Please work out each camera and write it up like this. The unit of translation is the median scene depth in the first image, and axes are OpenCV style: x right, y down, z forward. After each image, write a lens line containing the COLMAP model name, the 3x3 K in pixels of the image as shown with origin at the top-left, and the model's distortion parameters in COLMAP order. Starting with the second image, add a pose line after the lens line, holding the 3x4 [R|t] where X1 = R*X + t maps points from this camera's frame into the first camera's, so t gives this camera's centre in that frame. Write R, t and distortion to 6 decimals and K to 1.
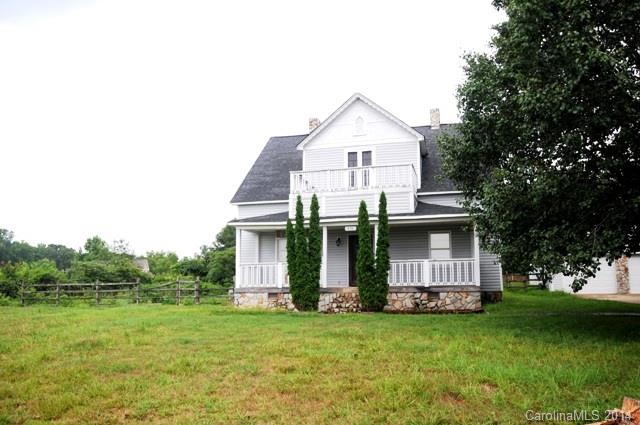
lens RADIAL K [[496.0, 0, 320.0], [0, 496.0, 212.5], [0, 0, 1]] dist [-0.180888, 0.131298]
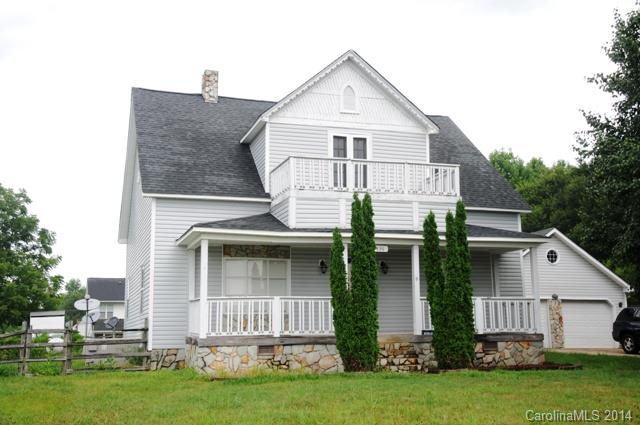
lens RADIAL K [[754.7, 0, 320.0], [0, 754.7, 212.5], [0, 0, 1]] dist [0.038118, 0.028012]
pose [[0.831230, 0.083648, 0.549600, -0.576282], [-0.072031, 0.996487, -0.042722, 0.031675], [-0.551243, -0.004077, 0.834335, 0.164850]]
